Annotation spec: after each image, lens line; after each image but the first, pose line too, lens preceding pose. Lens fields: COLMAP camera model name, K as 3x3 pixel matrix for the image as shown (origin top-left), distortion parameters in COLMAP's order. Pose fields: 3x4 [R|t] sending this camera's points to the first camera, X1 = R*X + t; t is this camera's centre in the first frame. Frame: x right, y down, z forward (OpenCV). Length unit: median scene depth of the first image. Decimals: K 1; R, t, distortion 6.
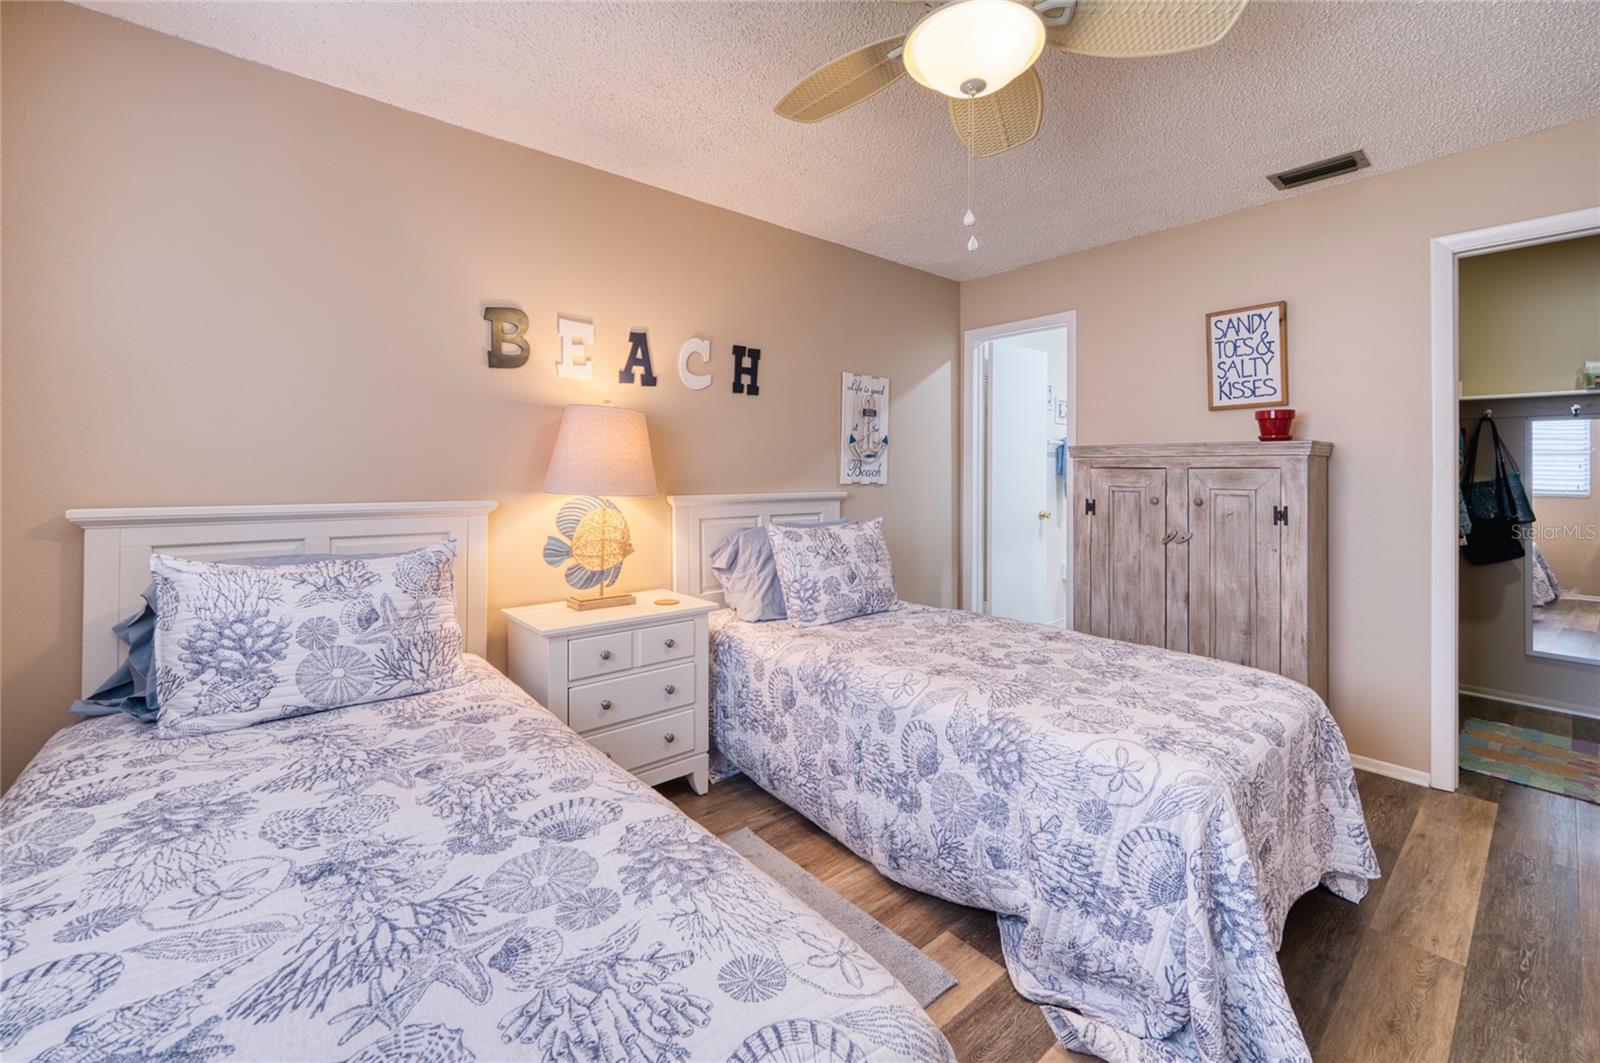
lens RADIAL K [[671.3, 0, 805.1], [0, 671.3, 461.5], [0, 0, 1]] dist [0.001037, 0.000146]
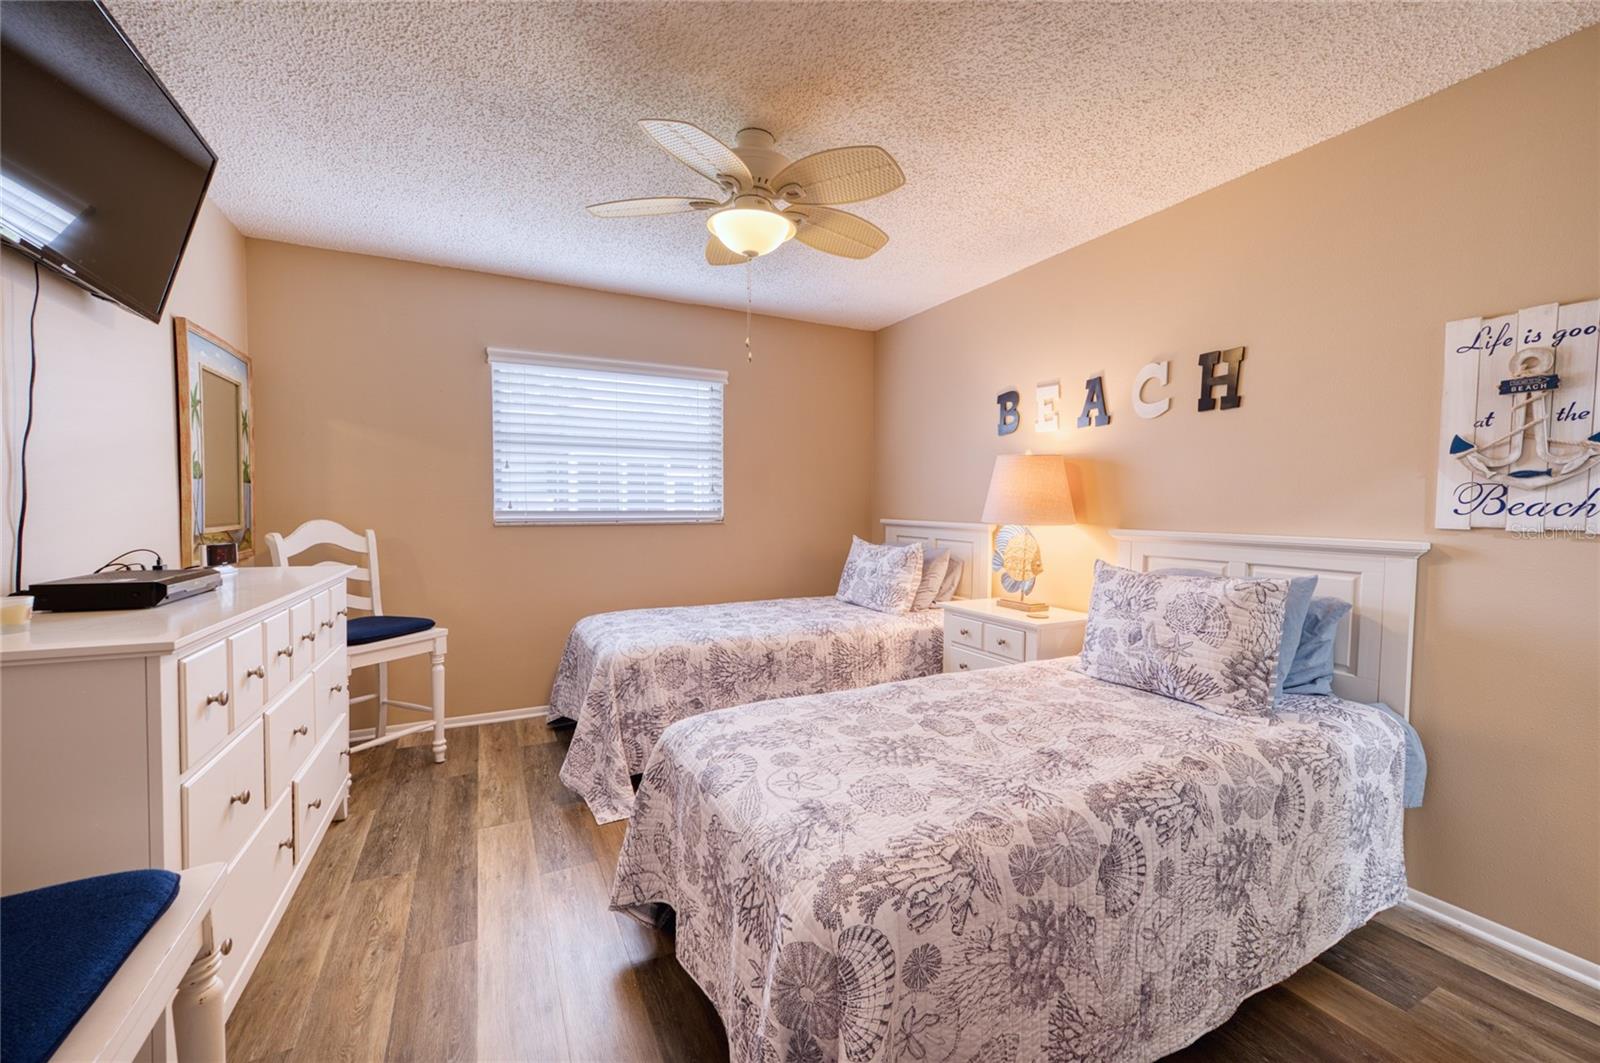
lens RADIAL K [[625.3, 0, 772.8], [0, 625.3, 530.6], [0, 0, 1]] dist [0.000251, 0.000065]
pose [[-0.271767, 0.037762, -0.961622, 0.873189], [0.011873, 0.999285, 0.035886, 0.012812], [0.962290, -0.001664, -0.272021, 0.763888]]
